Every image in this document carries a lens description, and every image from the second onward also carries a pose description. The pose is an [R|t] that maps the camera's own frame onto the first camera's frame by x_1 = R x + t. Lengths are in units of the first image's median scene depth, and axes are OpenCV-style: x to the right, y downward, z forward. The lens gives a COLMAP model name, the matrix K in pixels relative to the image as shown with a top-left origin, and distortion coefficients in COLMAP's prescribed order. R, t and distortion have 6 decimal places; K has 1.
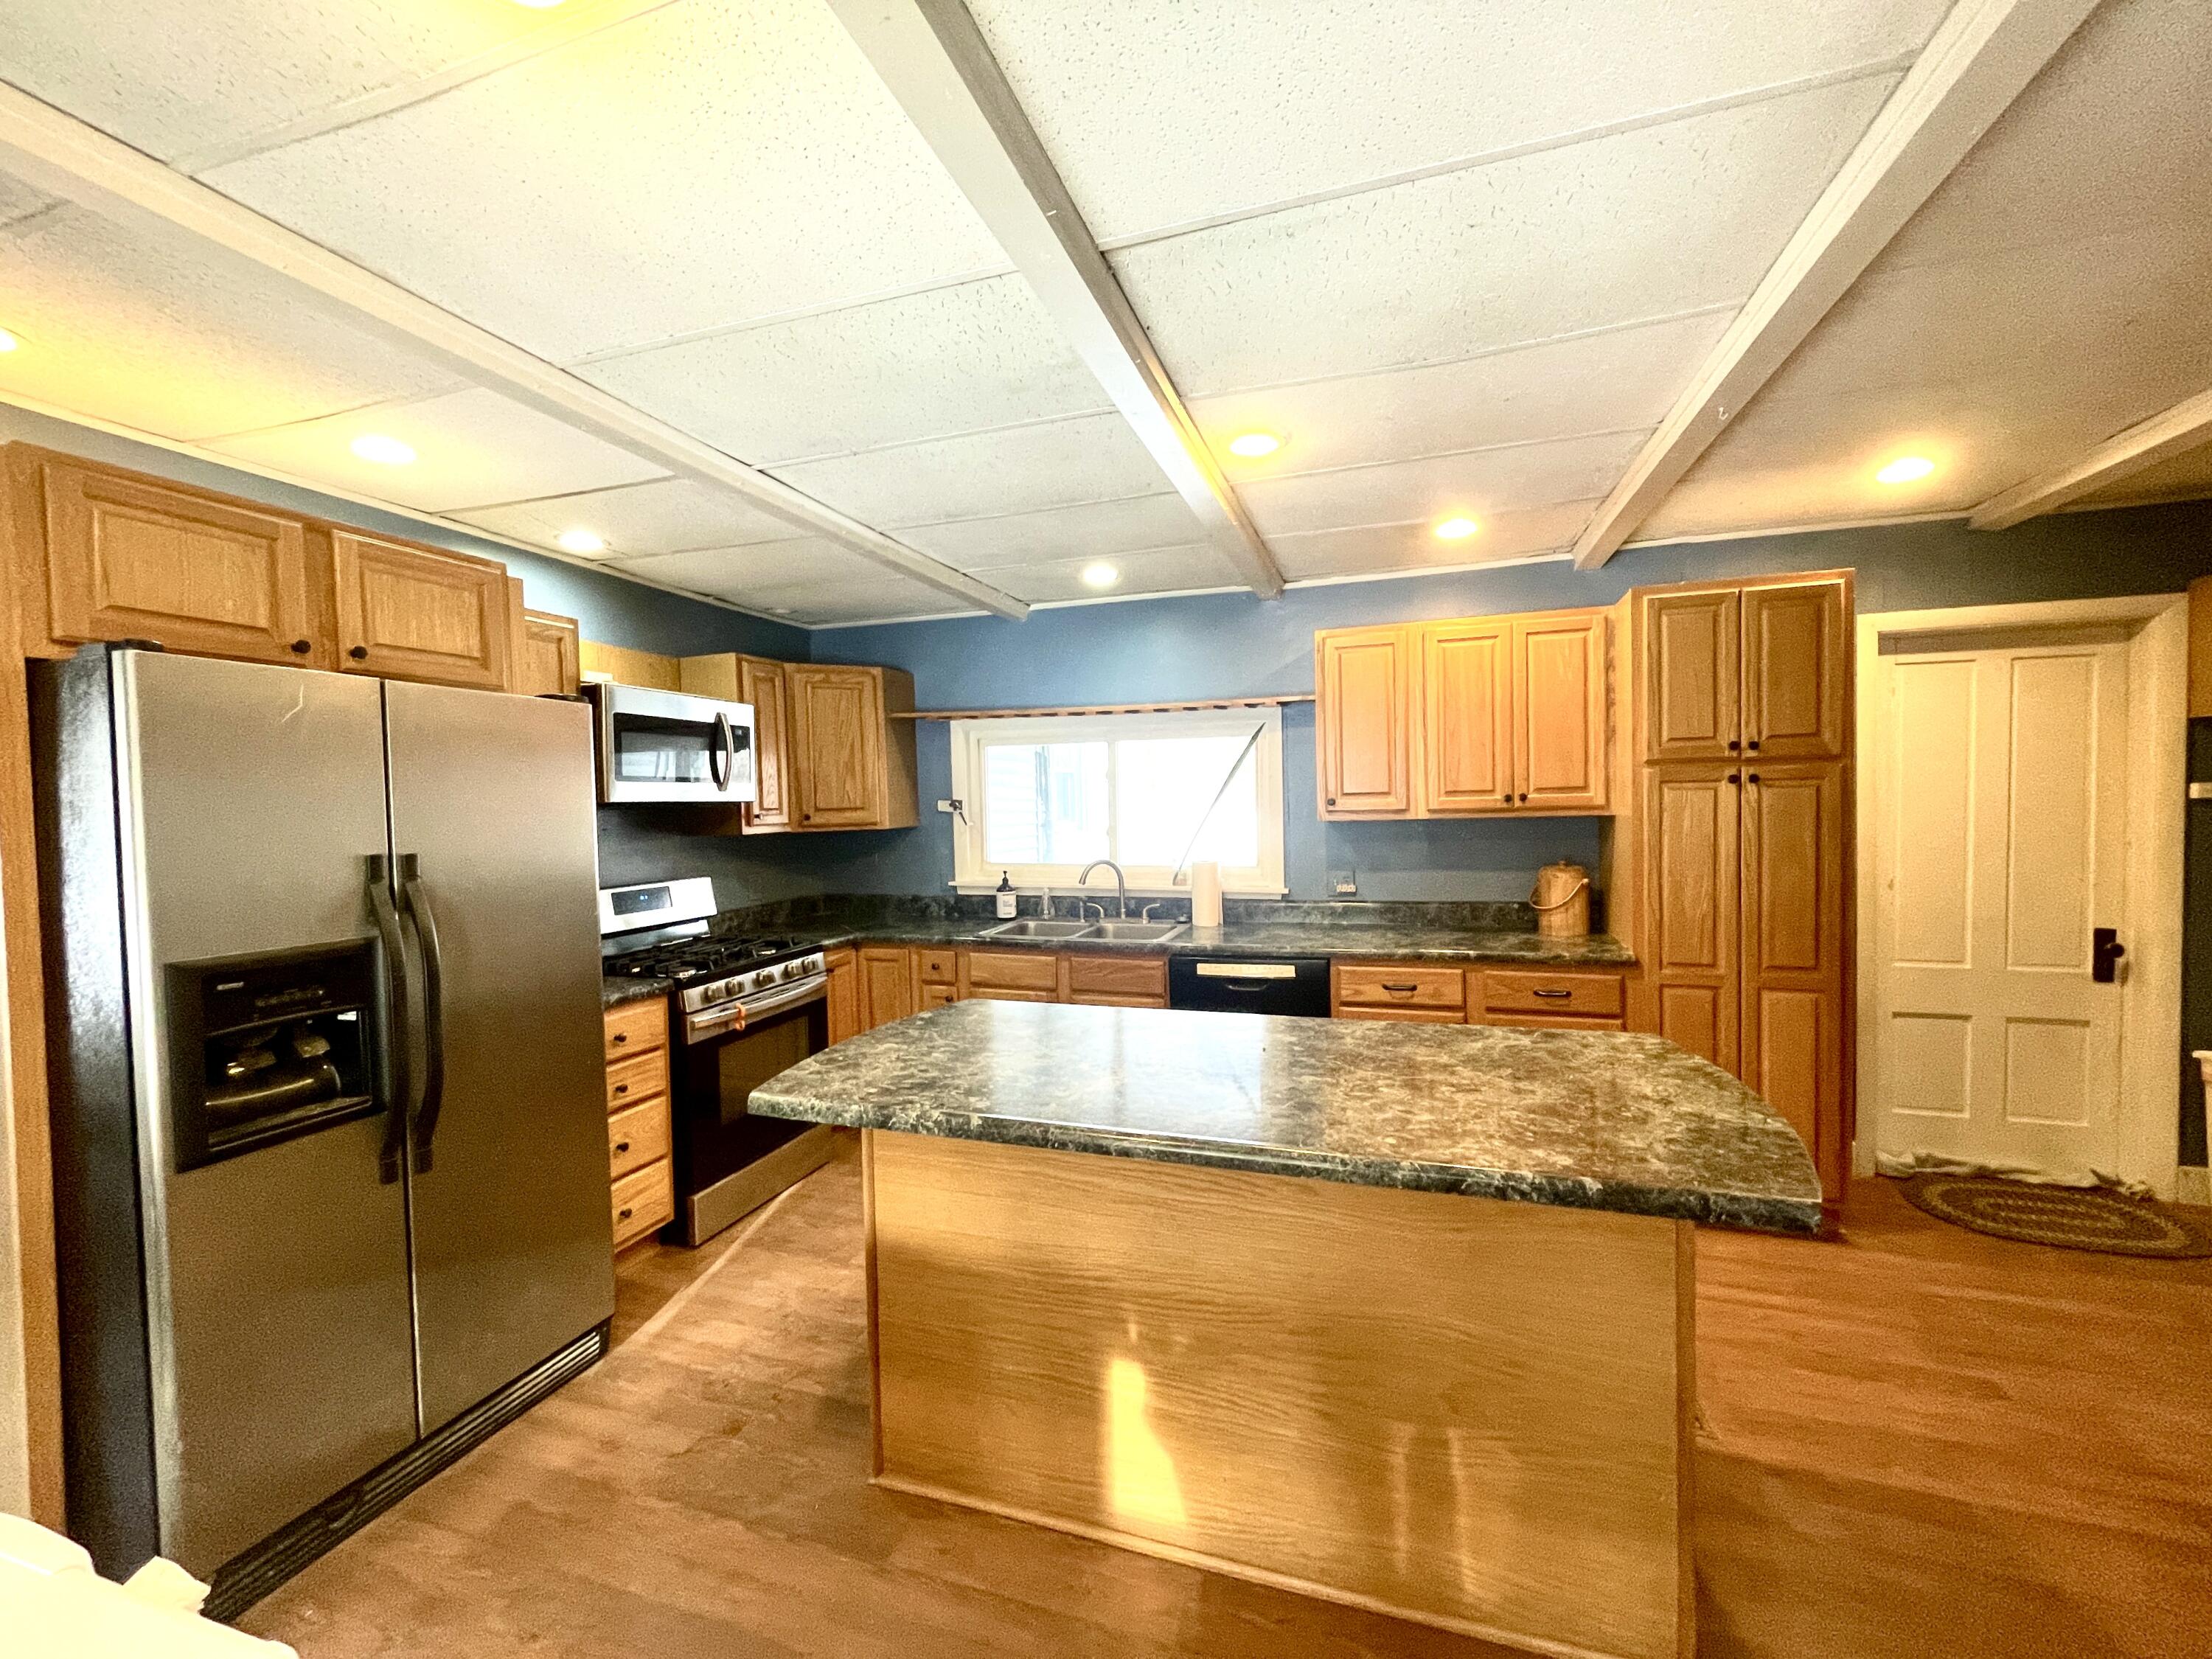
lens RADIAL K [[892.1, 0, 1107.3], [0, 892.1, 828.4], [0, 0, 1]] dist [-0.002181, -0.000854]
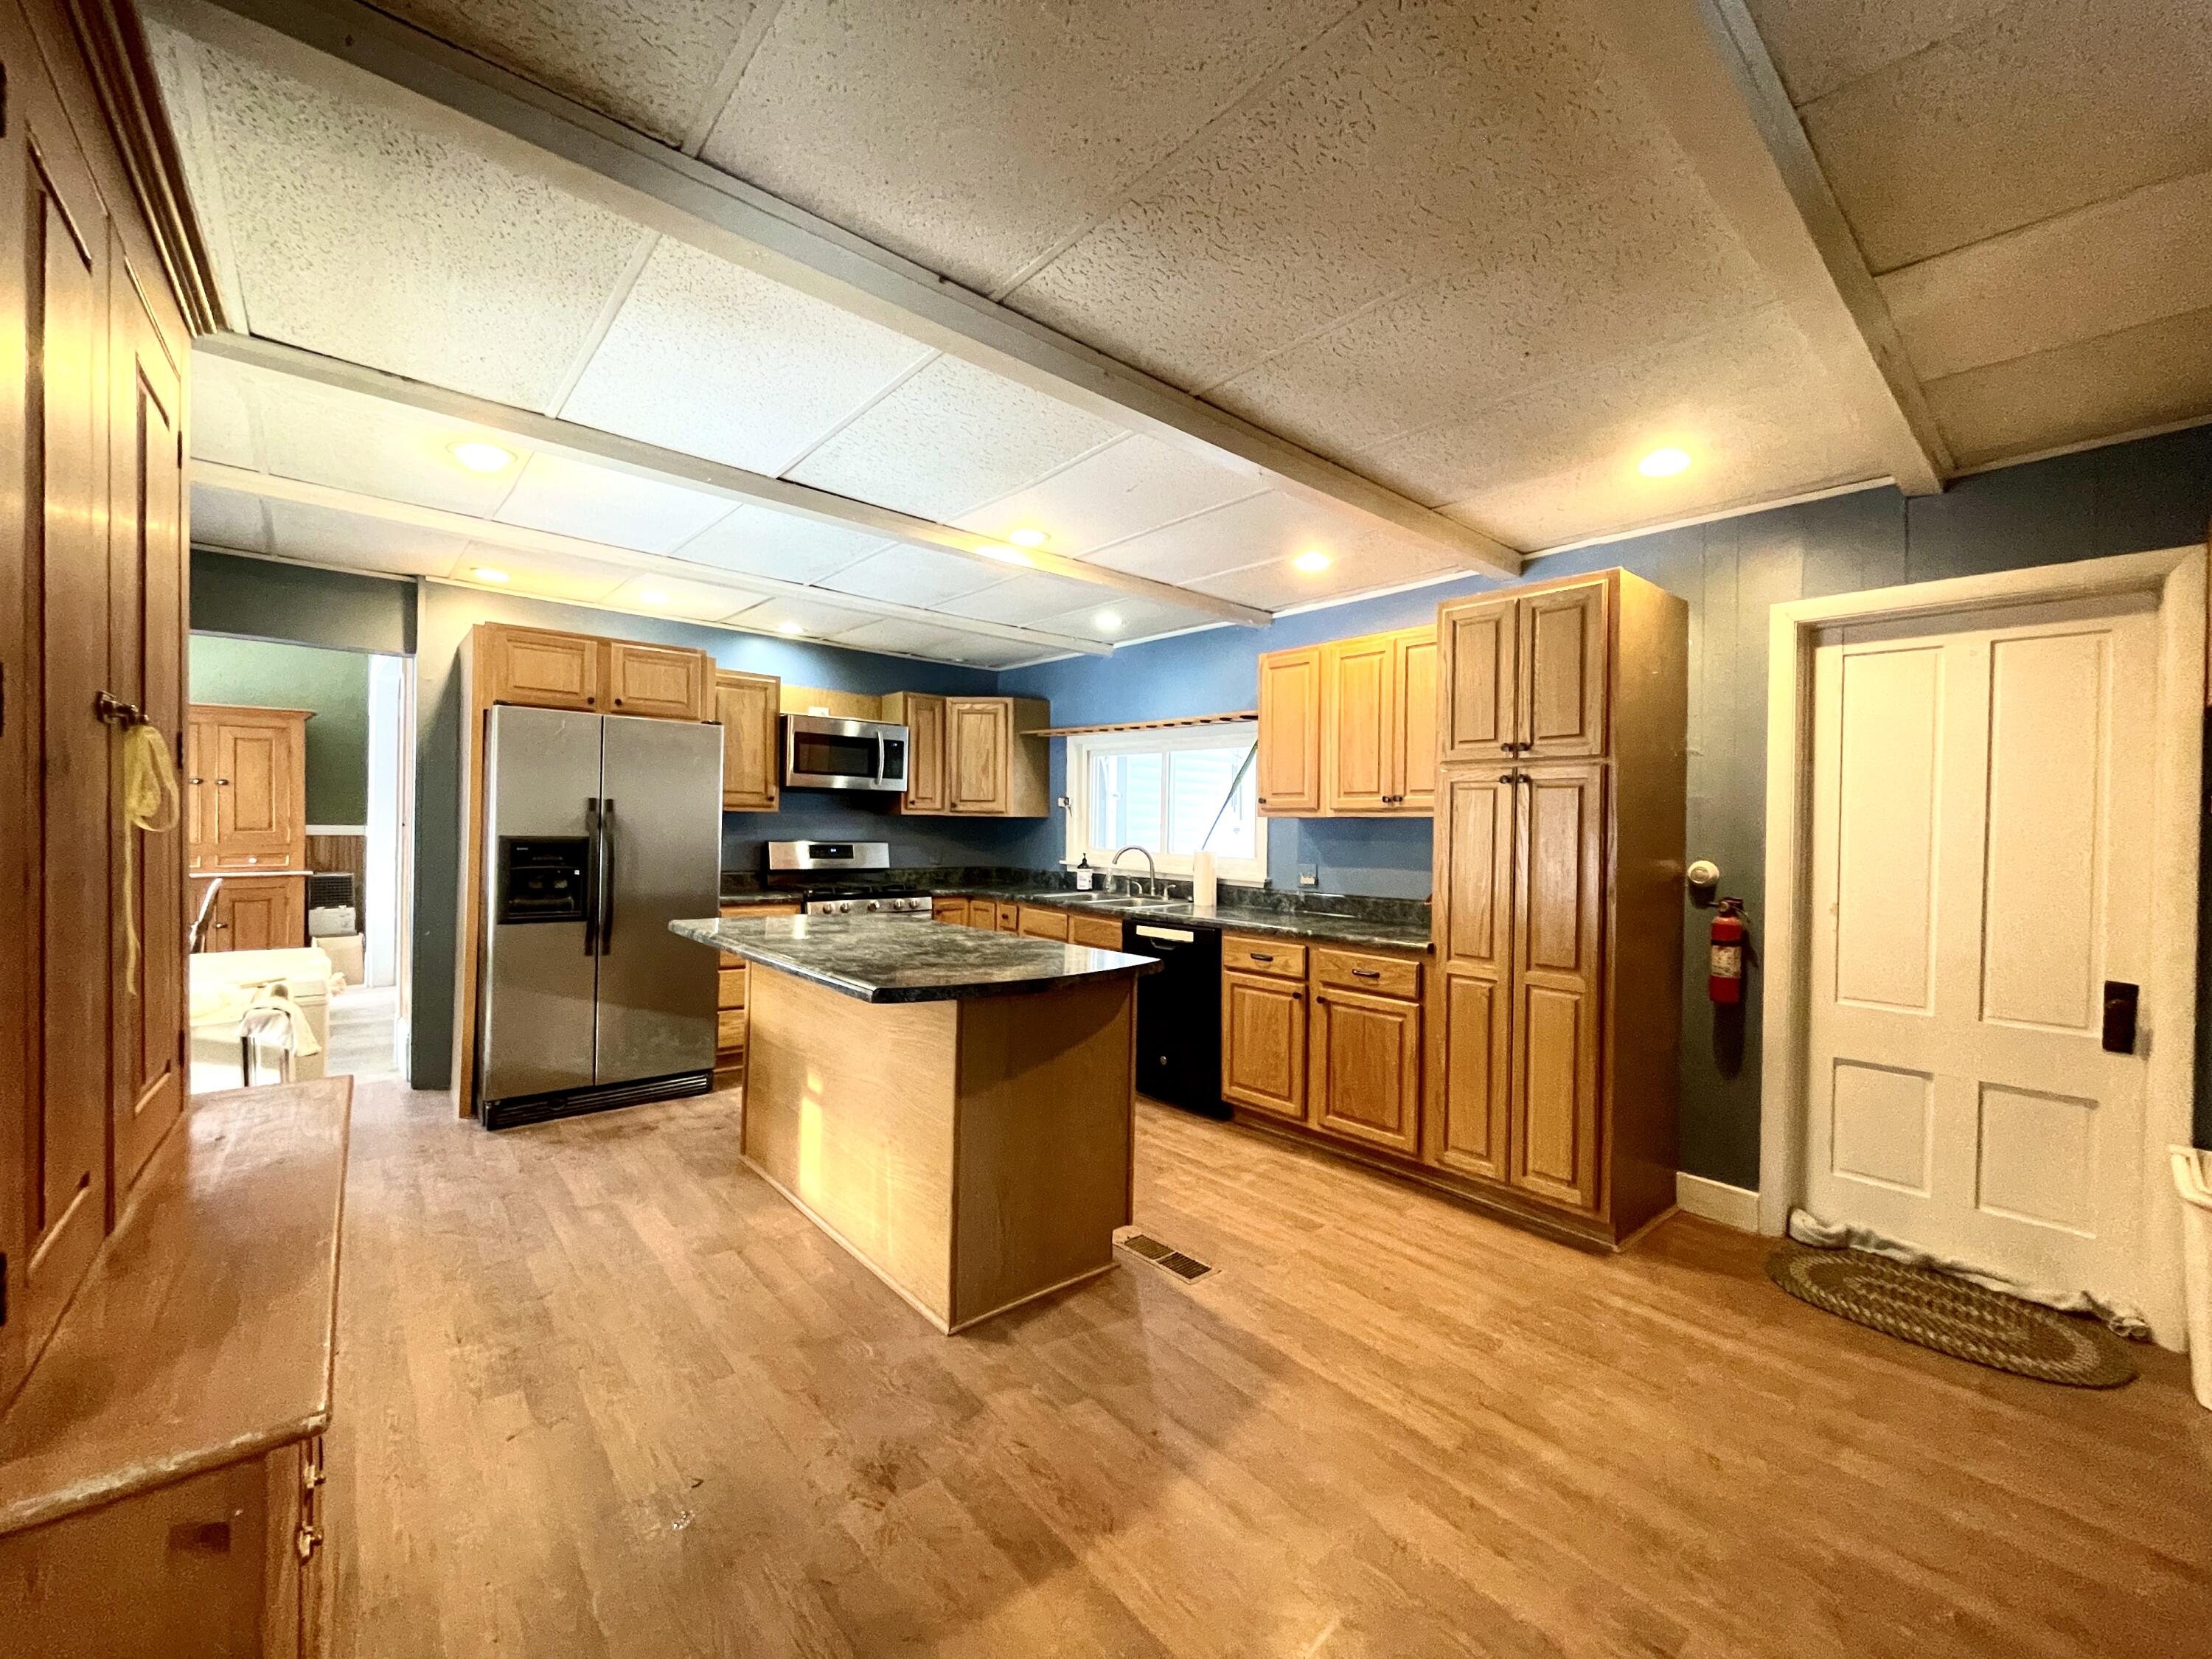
lens RADIAL K [[892.1, 0, 1107.0], [0, 892.1, 828.8], [0, 0, 1]] dist [-0.002181, -0.000854]
pose [[0.860937, 0.040476, -0.507099, 0.729736], [-0.053948, 0.998473, -0.011894, 0.034753], [0.505843, 0.037597, 0.861806, -0.111807]]
